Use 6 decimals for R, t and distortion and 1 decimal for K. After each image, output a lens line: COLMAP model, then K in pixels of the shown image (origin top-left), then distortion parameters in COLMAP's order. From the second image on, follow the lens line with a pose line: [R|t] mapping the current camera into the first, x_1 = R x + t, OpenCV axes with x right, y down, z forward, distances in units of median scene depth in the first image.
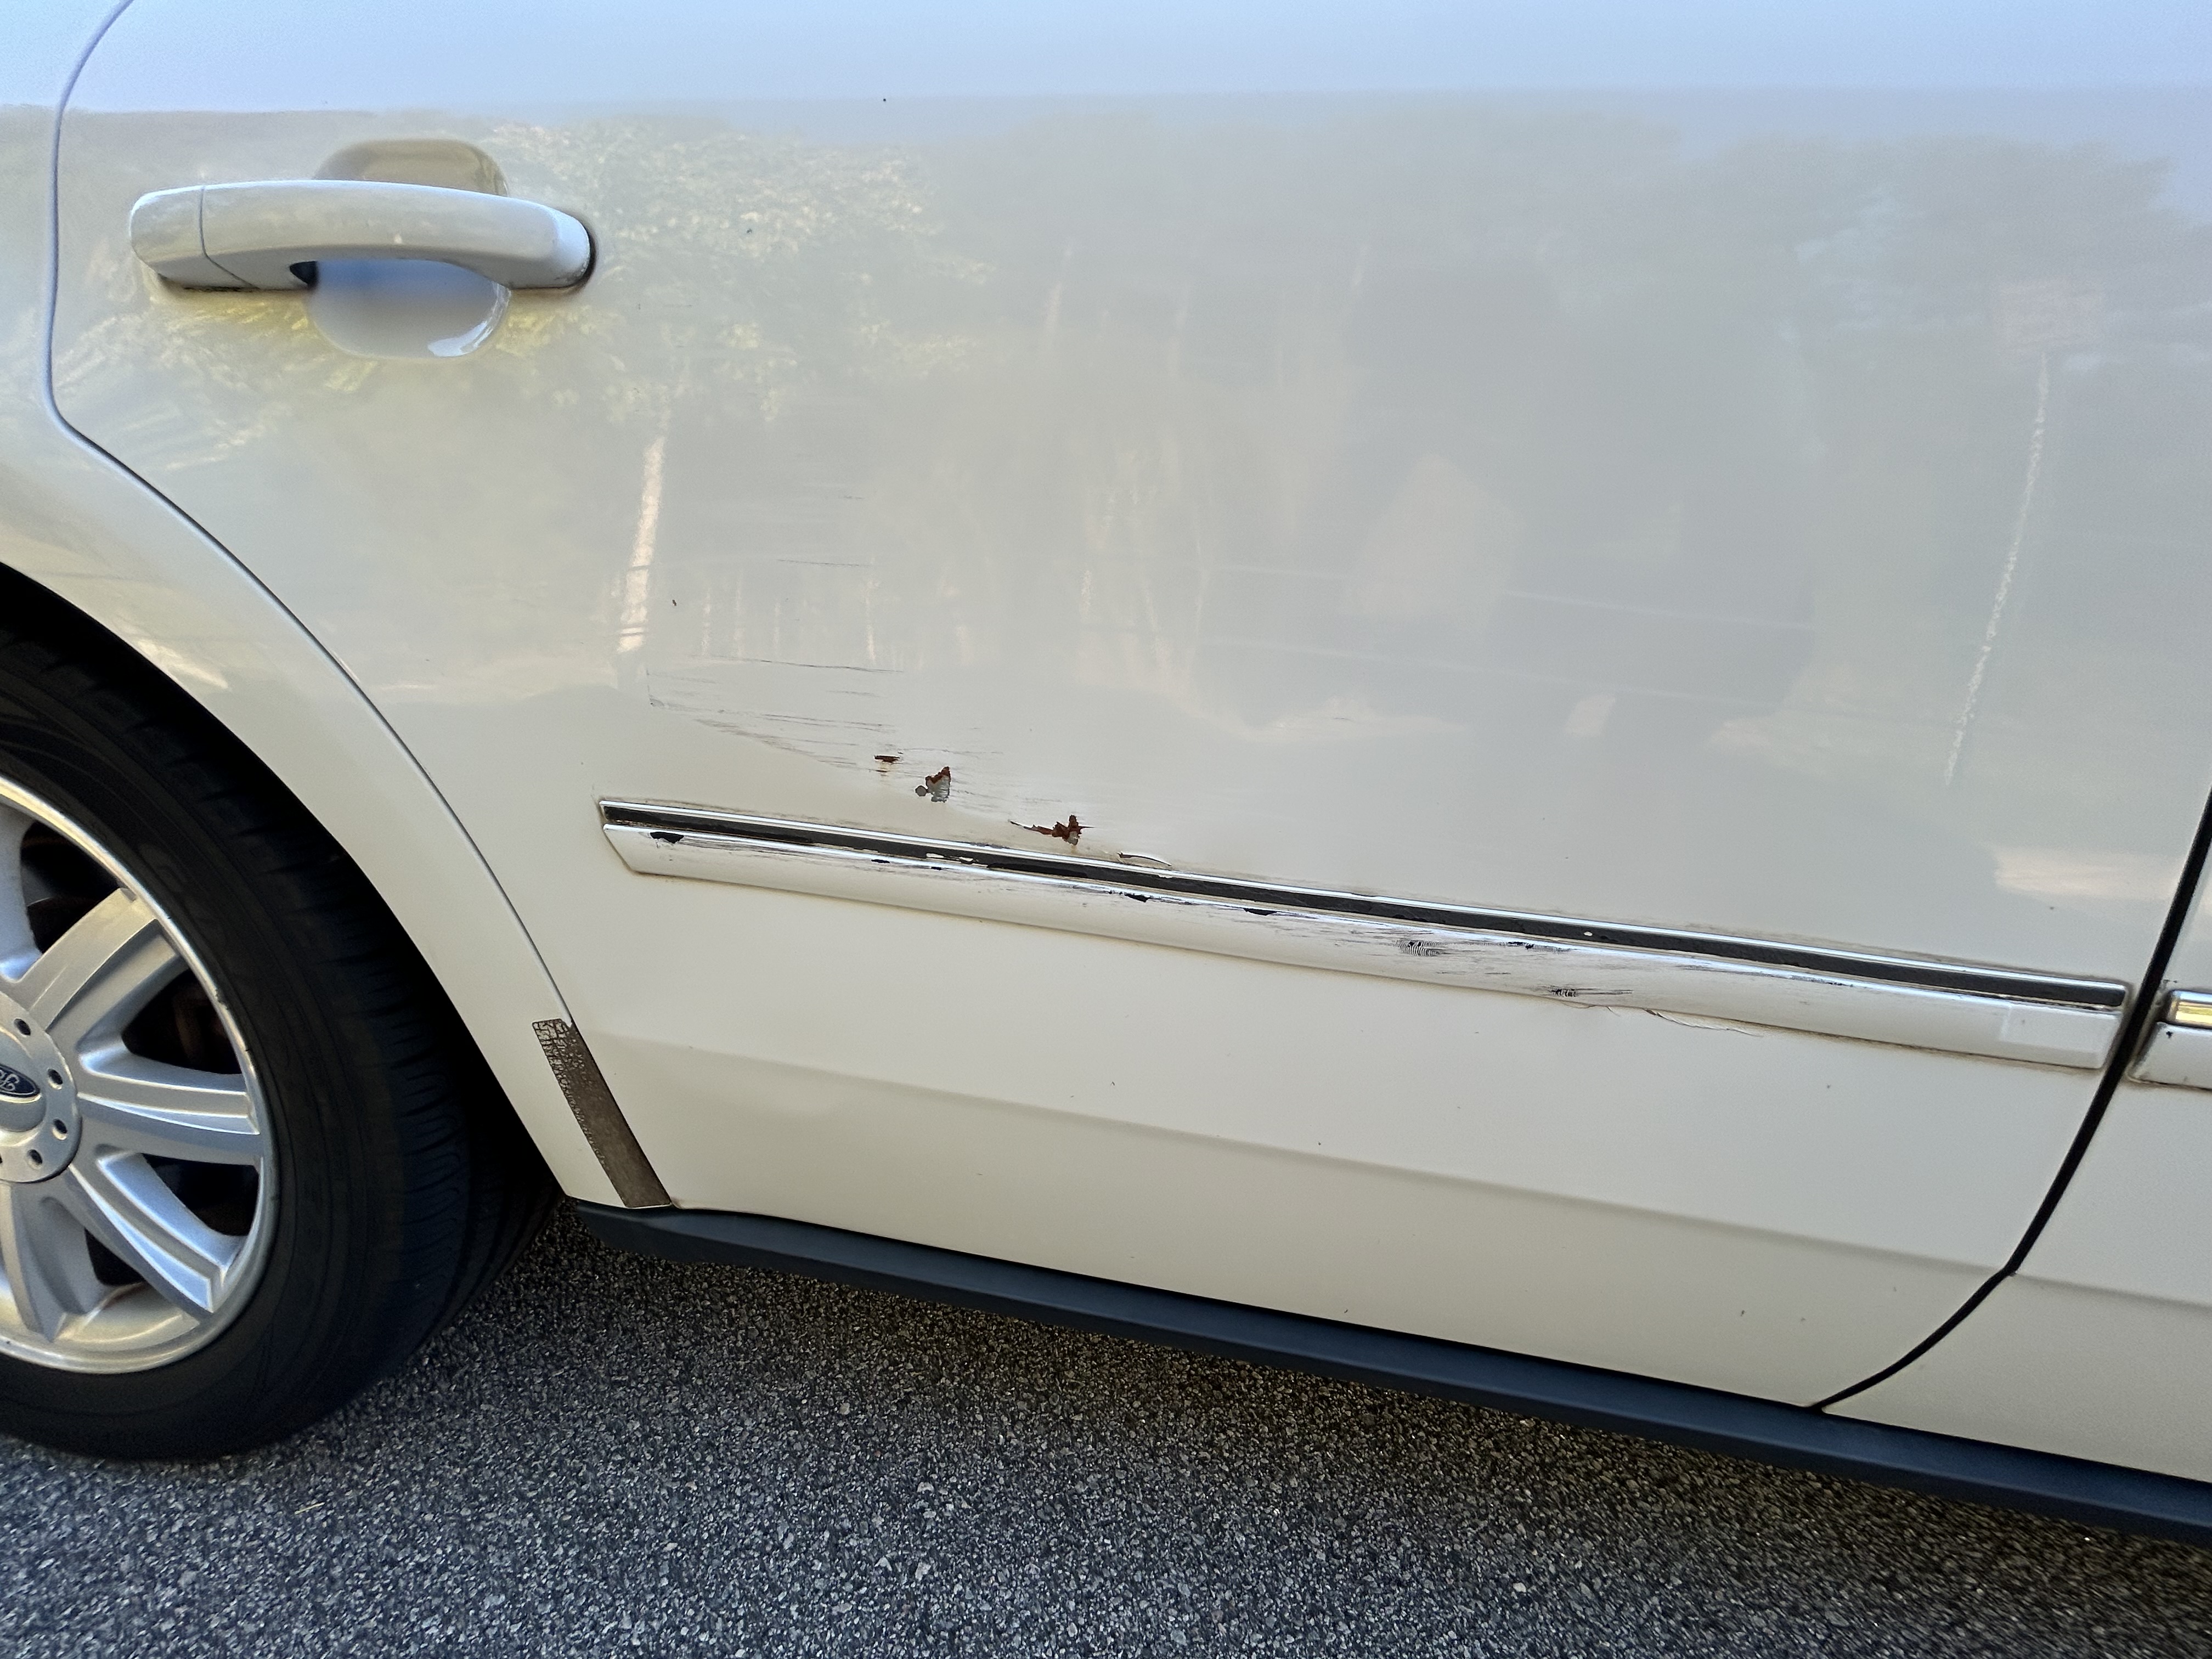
lens RADIAL K [[886.1, 0, 1111.3], [0, 886.1, 825.5], [0, 0, 1]] dist [0.001587, -0.000906]
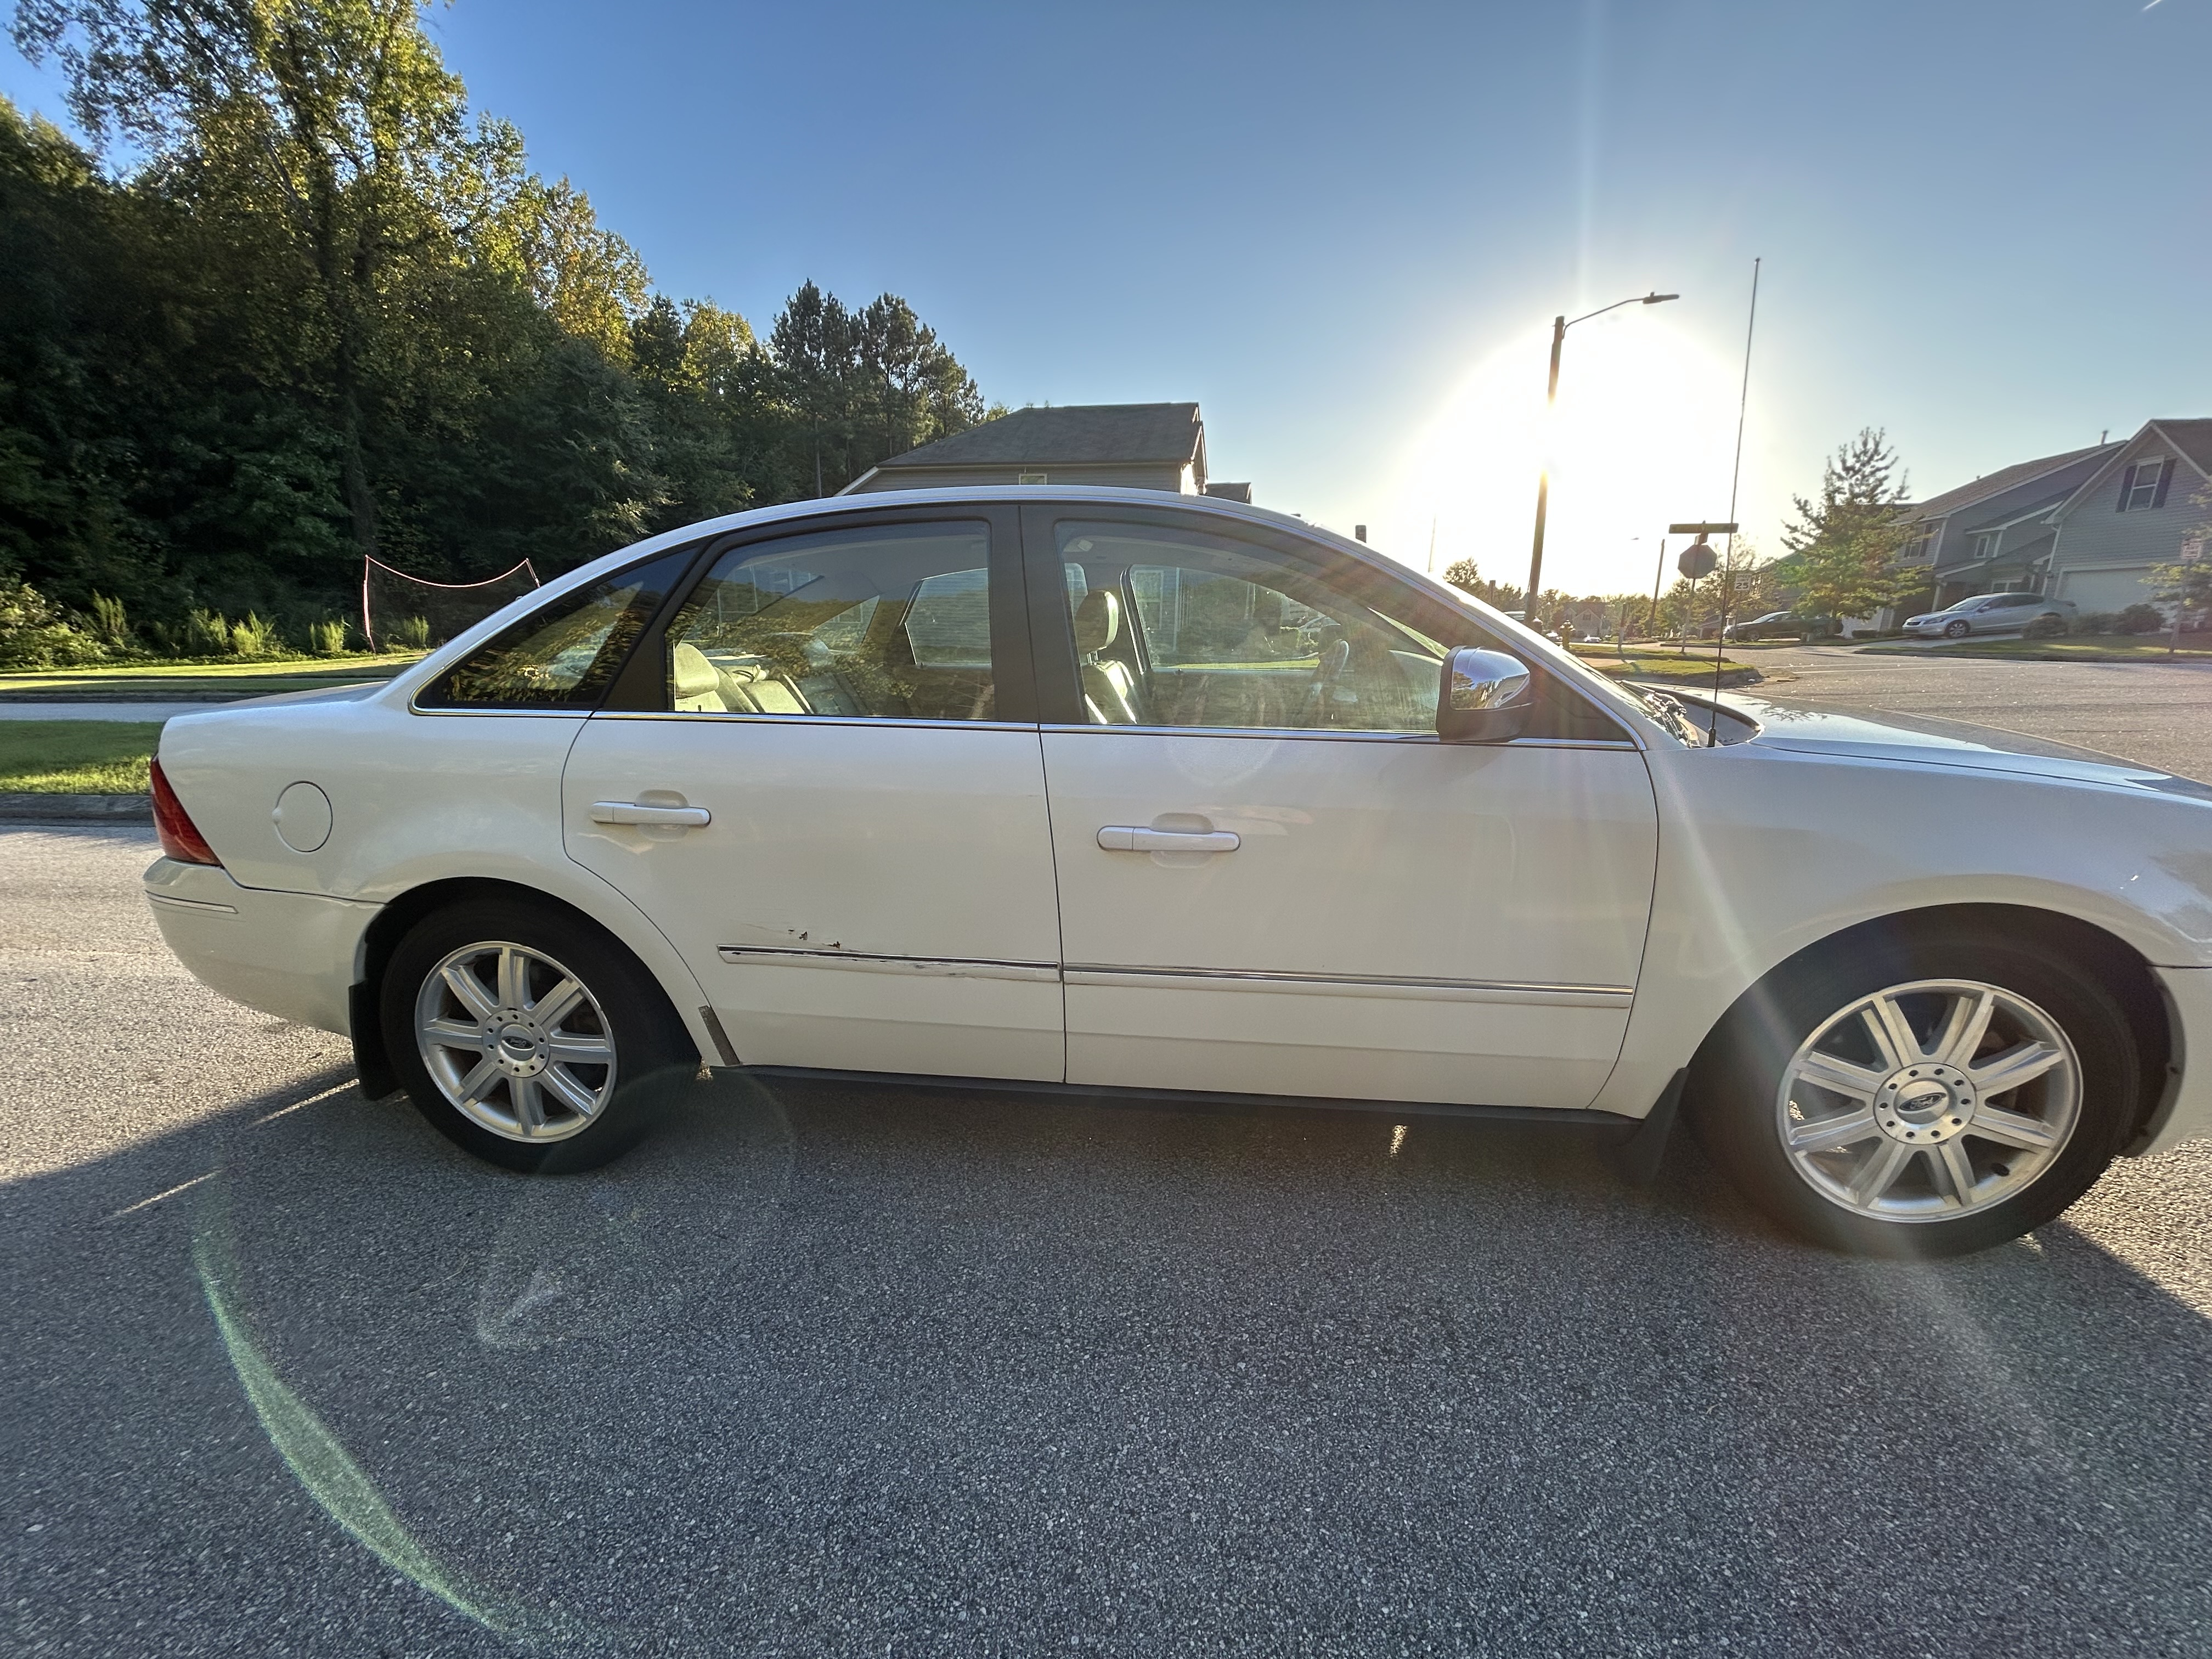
lens RADIAL K [[886.1, 0, 1100.9], [0, 886.1, 834.1], [0, 0, 1]] dist [0.001587, -0.000906]
pose [[0.996724, -0.080664, 0.005811, 0.865448], [0.080698, 0.996721, -0.005922, -0.278846], [-0.005314, 0.006372, 0.999966, -2.263617]]
